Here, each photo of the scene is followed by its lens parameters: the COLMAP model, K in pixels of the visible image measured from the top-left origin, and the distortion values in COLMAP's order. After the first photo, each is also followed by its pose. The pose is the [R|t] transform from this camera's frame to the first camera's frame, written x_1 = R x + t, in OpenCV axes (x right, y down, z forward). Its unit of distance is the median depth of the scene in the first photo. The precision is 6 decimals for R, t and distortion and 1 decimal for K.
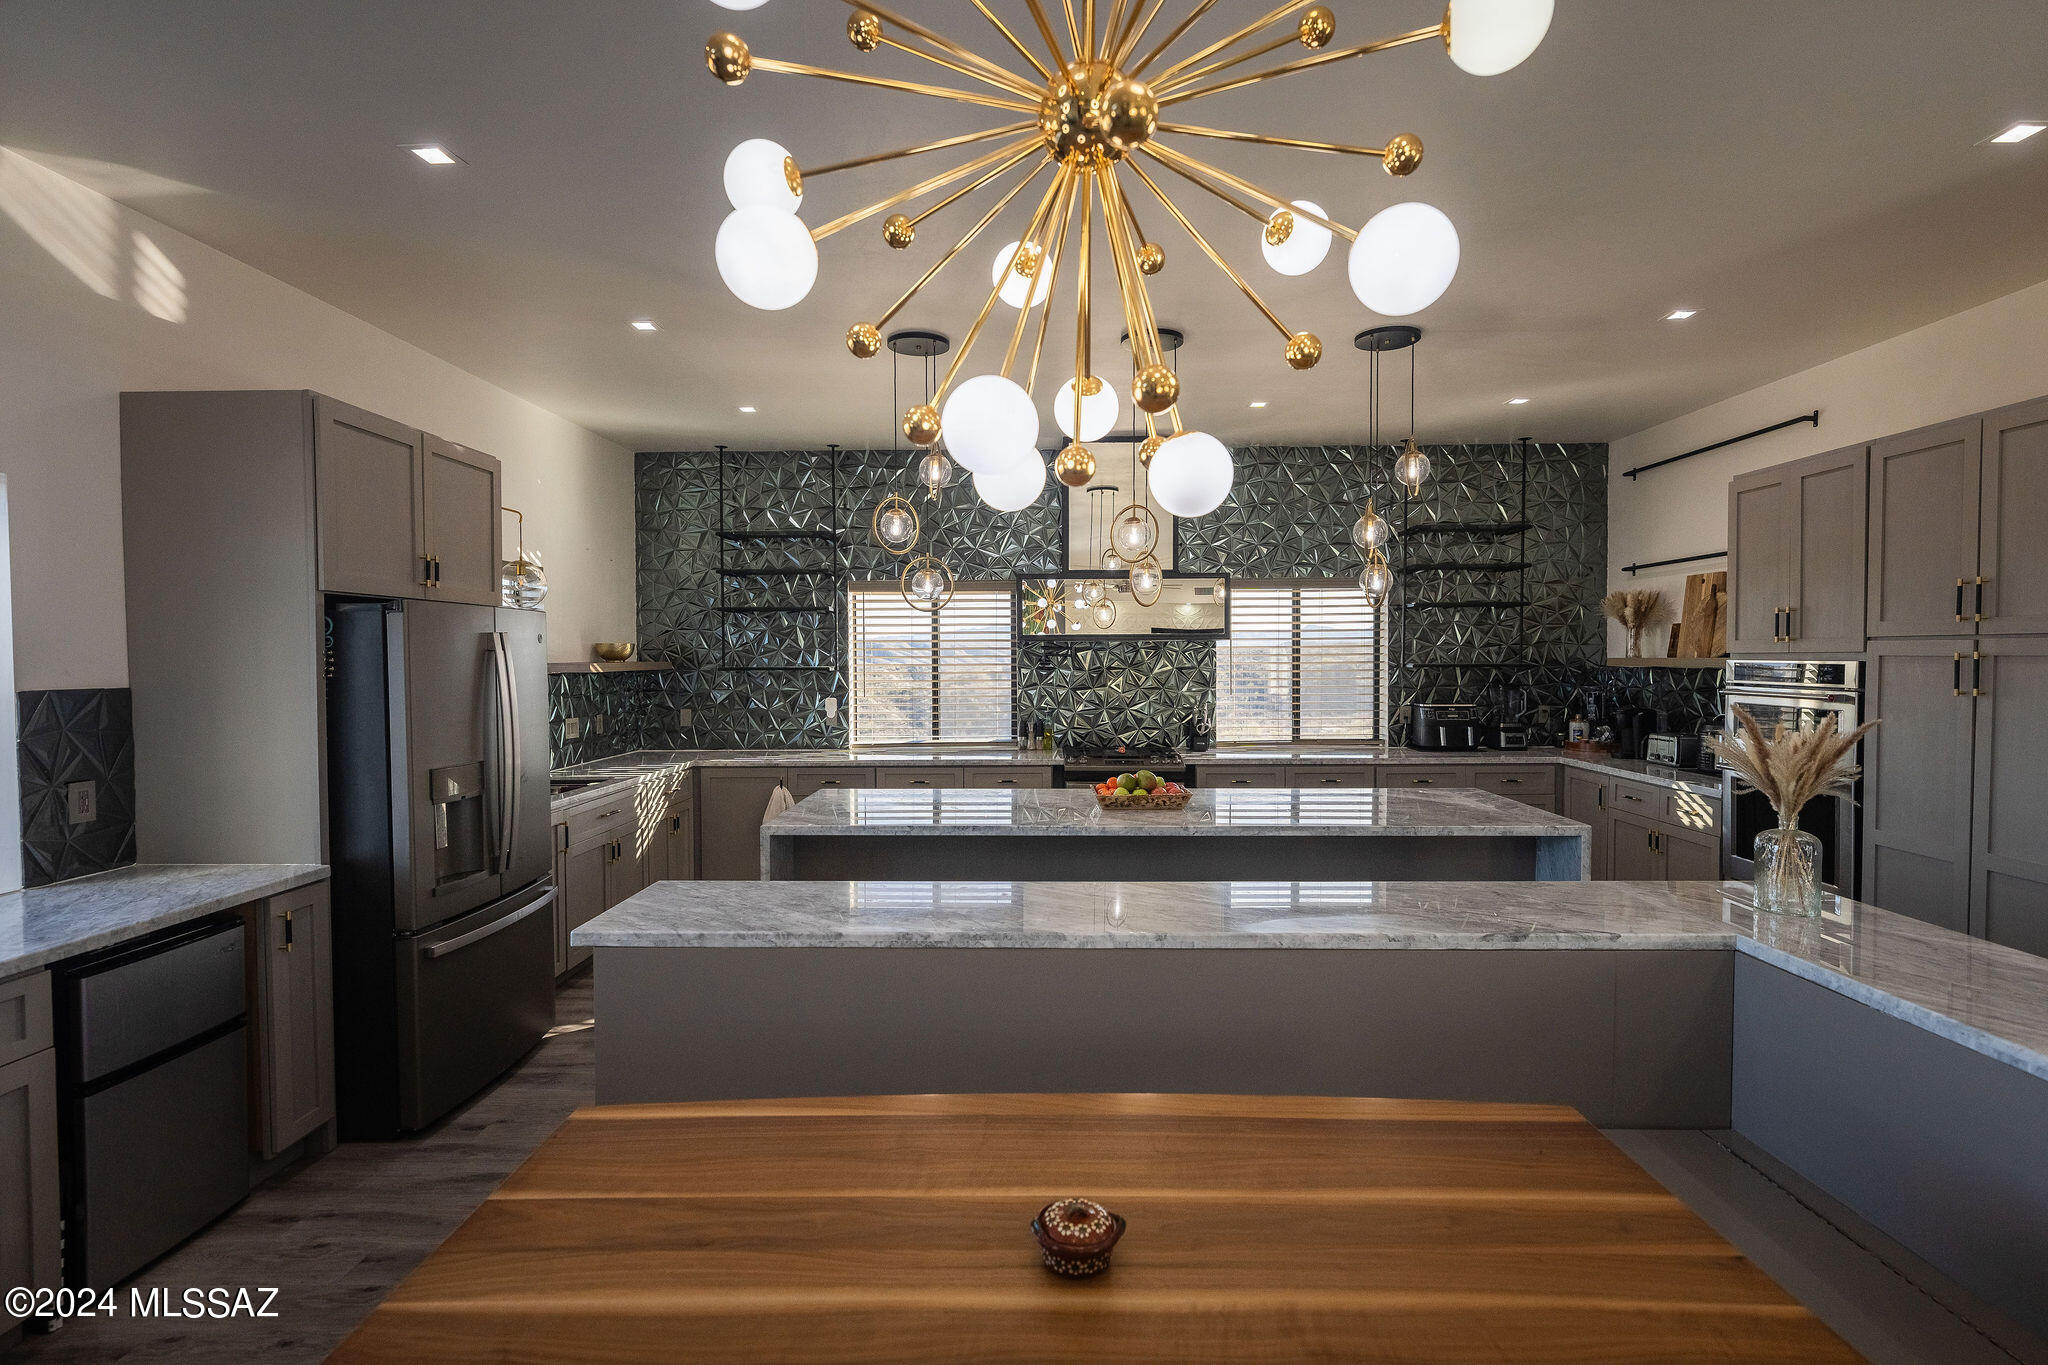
lens RADIAL K [[966.6, 0, 1031.7], [0, 966.6, 681.0], [0, 0, 1]] dist [0.003995, -0.001544]
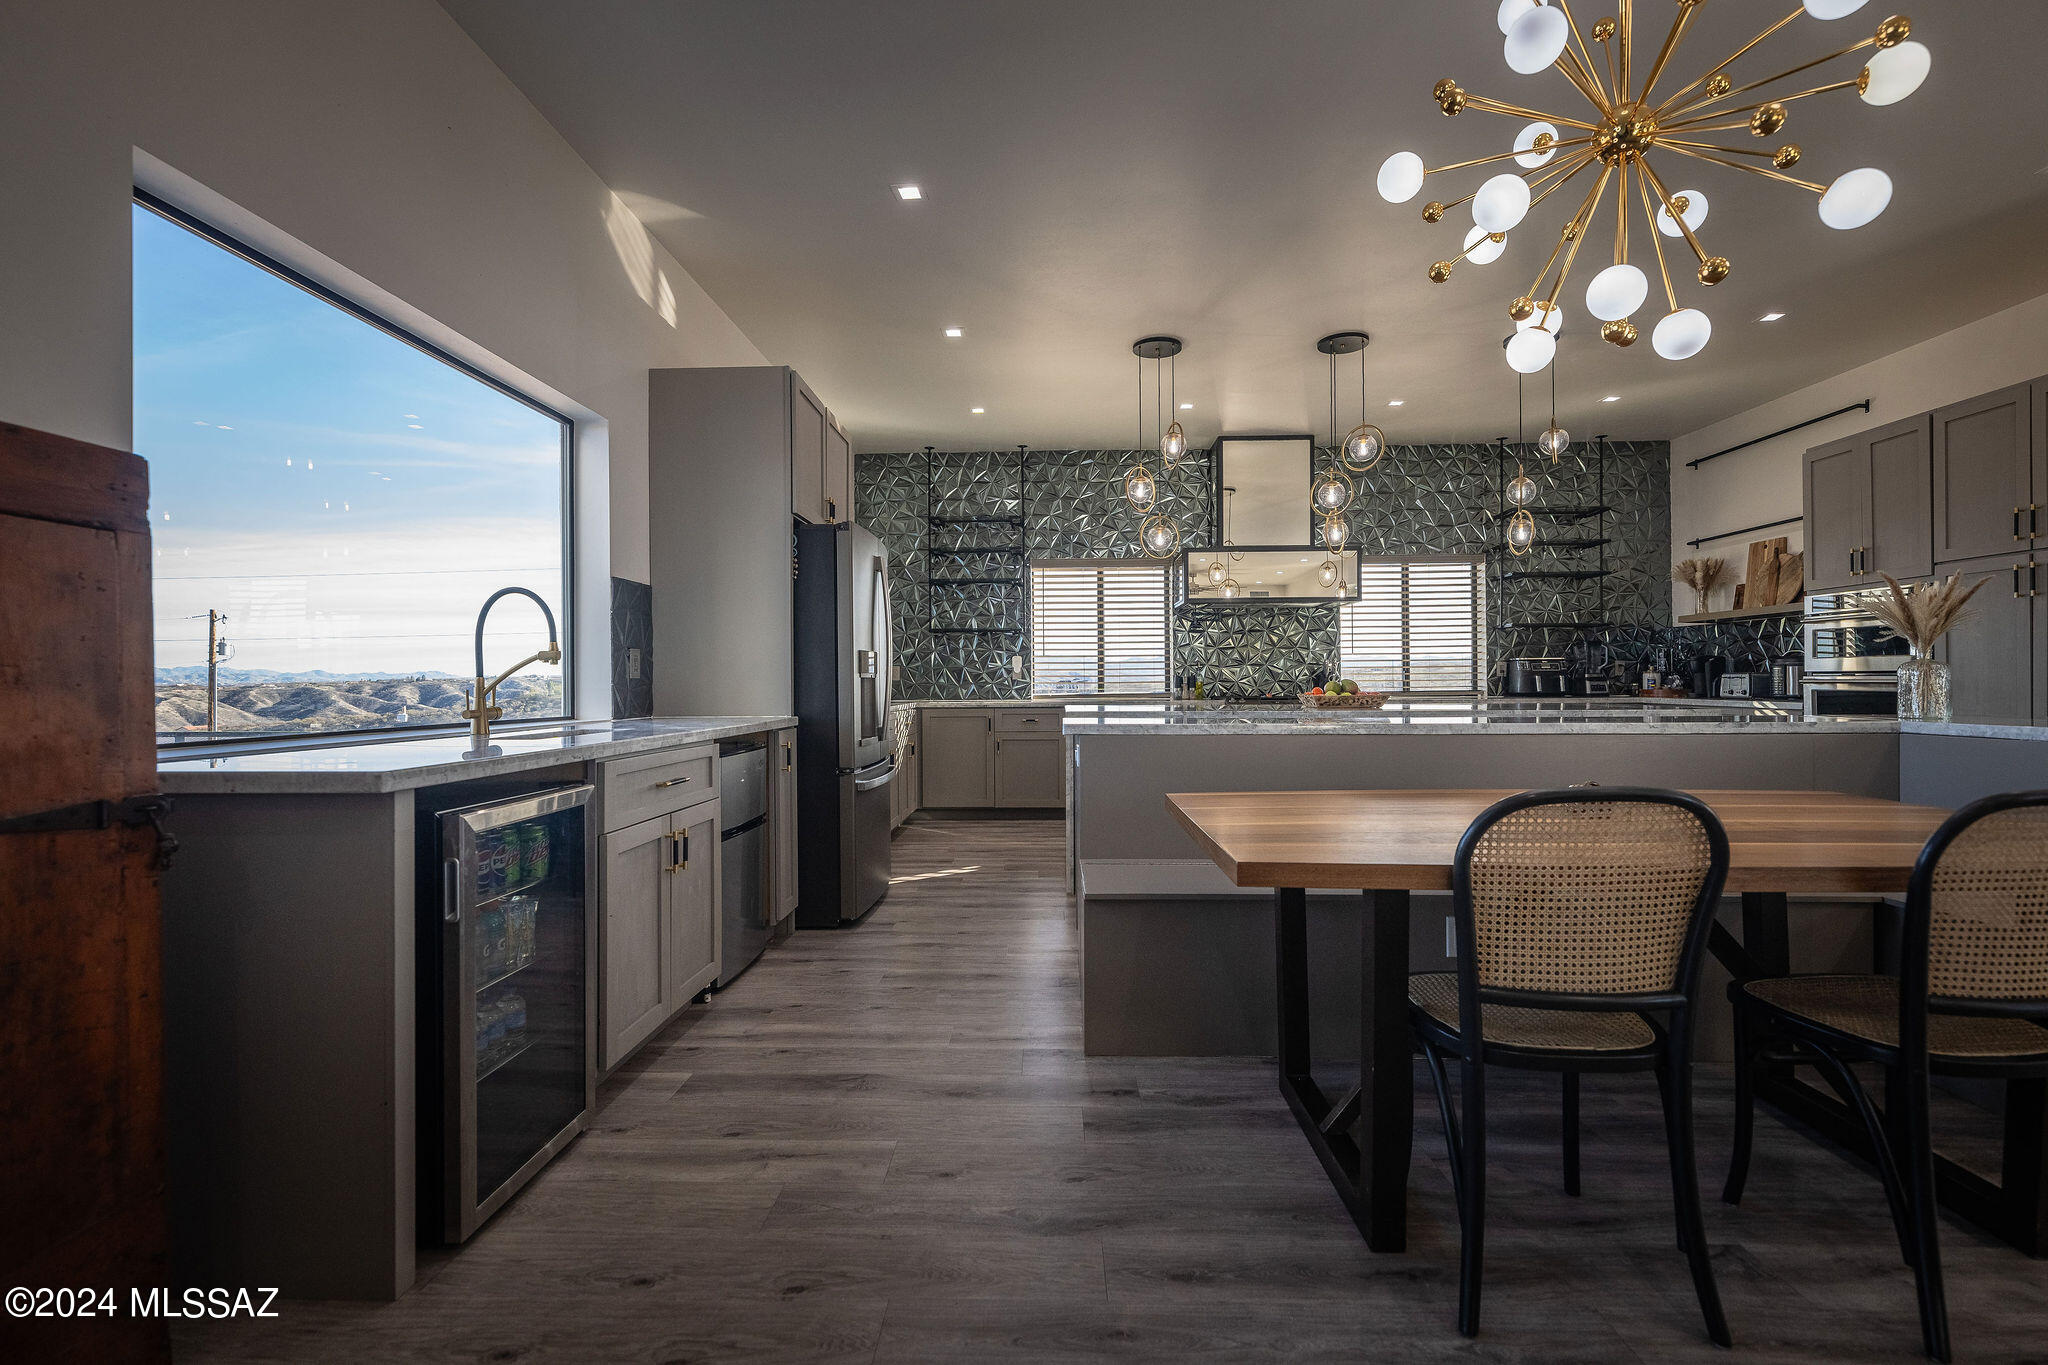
lens RADIAL K [[896.2, 0, 1029.1], [0, 896.2, 680.6], [0, 0, 1]] dist [-0.000989, -0.001168]
pose [[0.999817, -0.002356, -0.018969, -0.207314], [0.001825, 0.999607, -0.027967, 0.095383], [0.019028, 0.027927, 0.999429, -0.130428]]
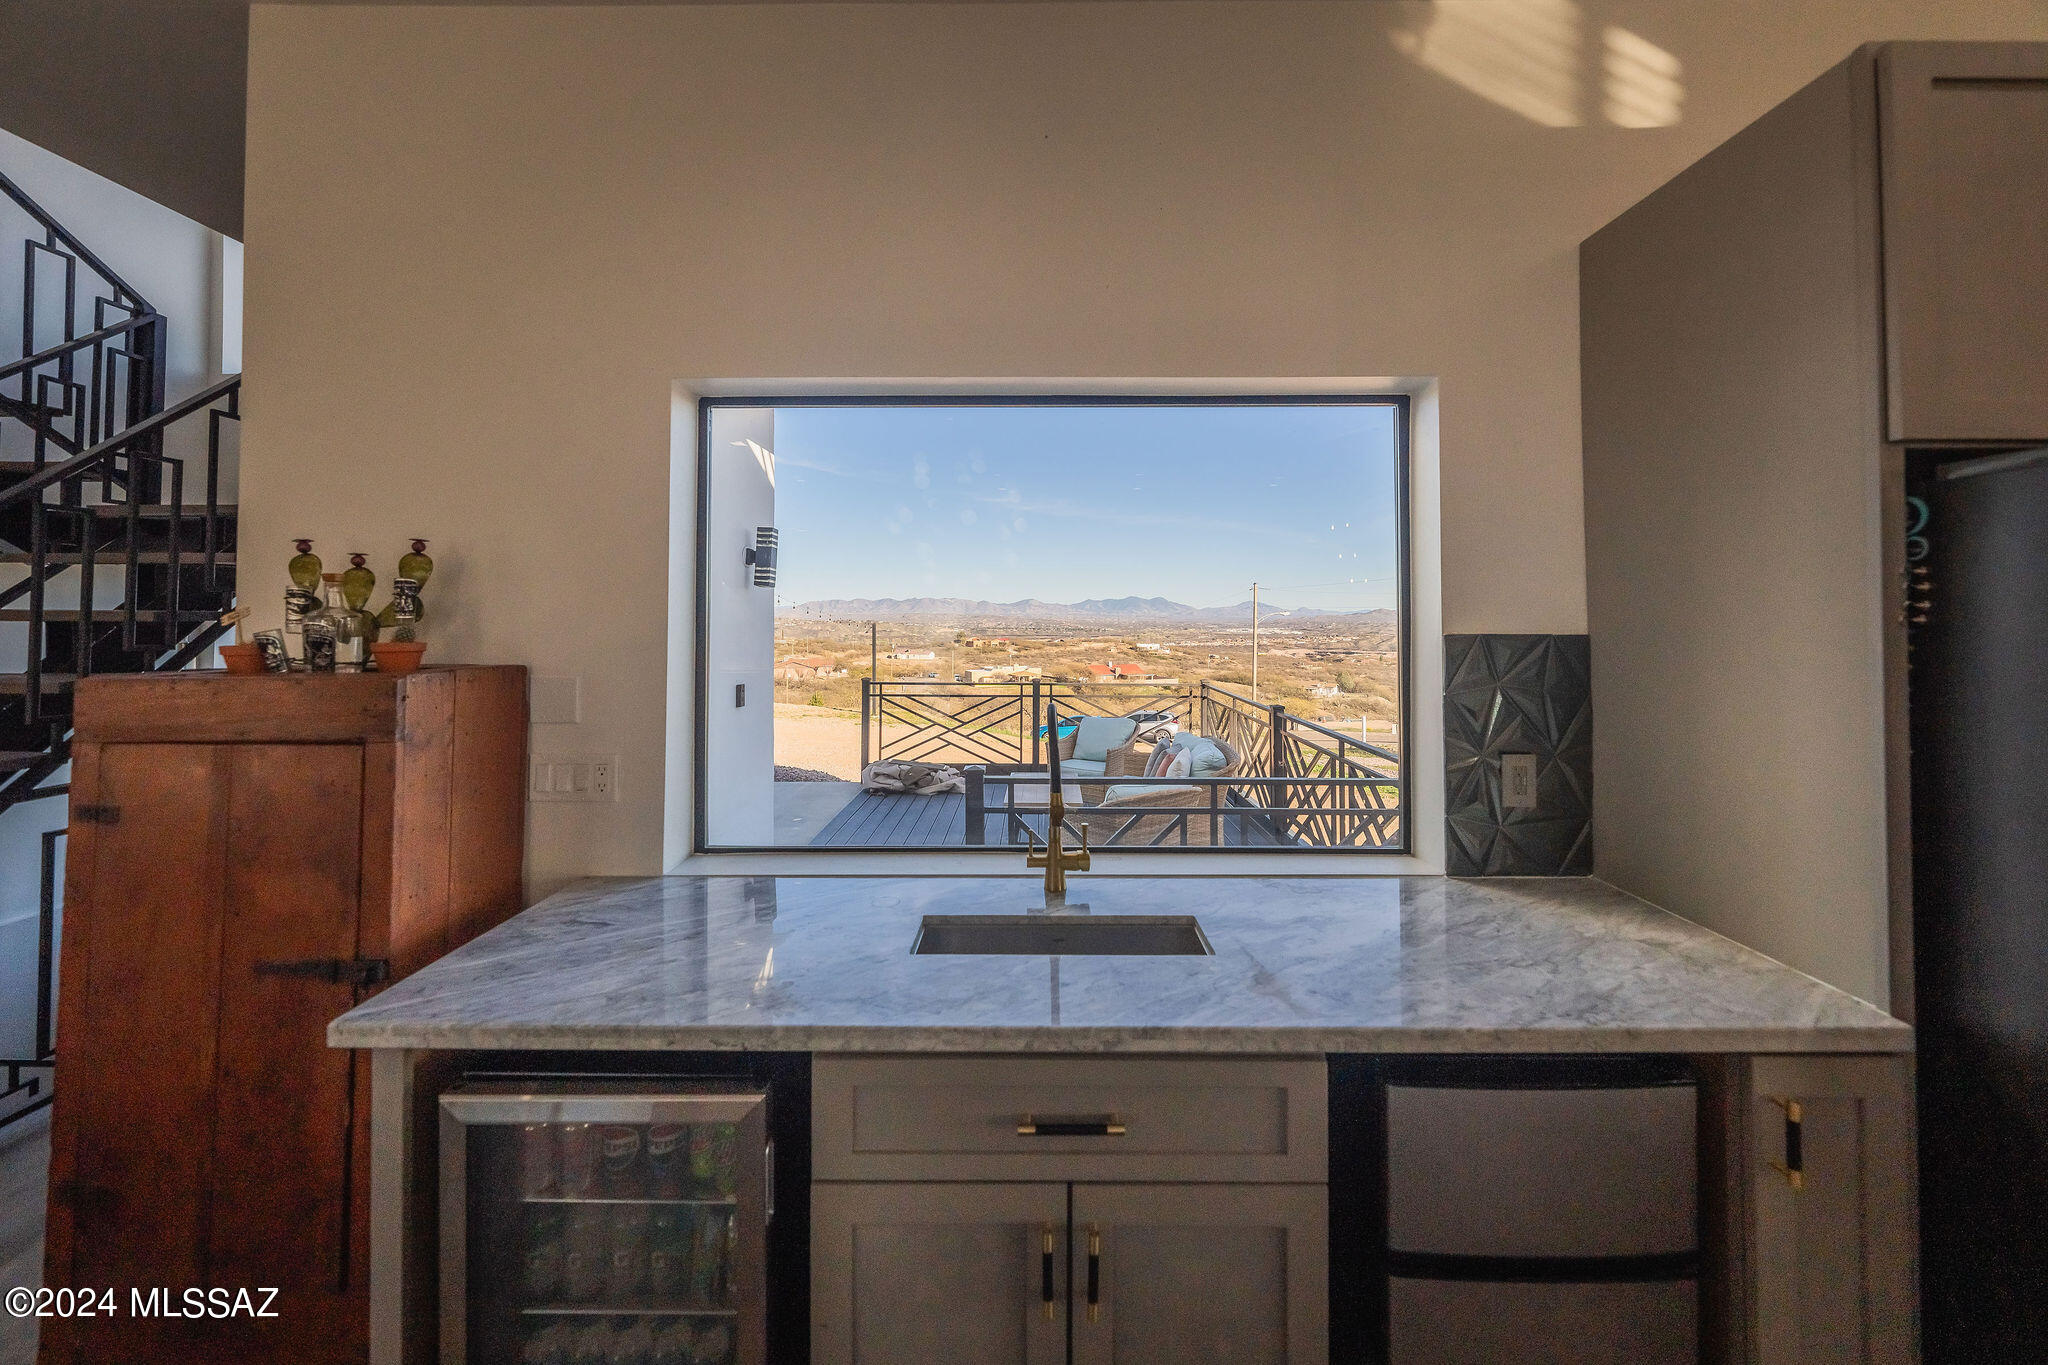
lens RADIAL K [[733.9, 0, 1029.7], [0, 733.9, 605.7], [0, 0, 1]] dist [-0.003566, 0.000339]
pose [[0.008068, -0.017275, -0.999818, -0.206479], [-0.024671, 0.999543, -0.017470, 0.002890], [0.999663, 0.024808, 0.007639, 0.313110]]
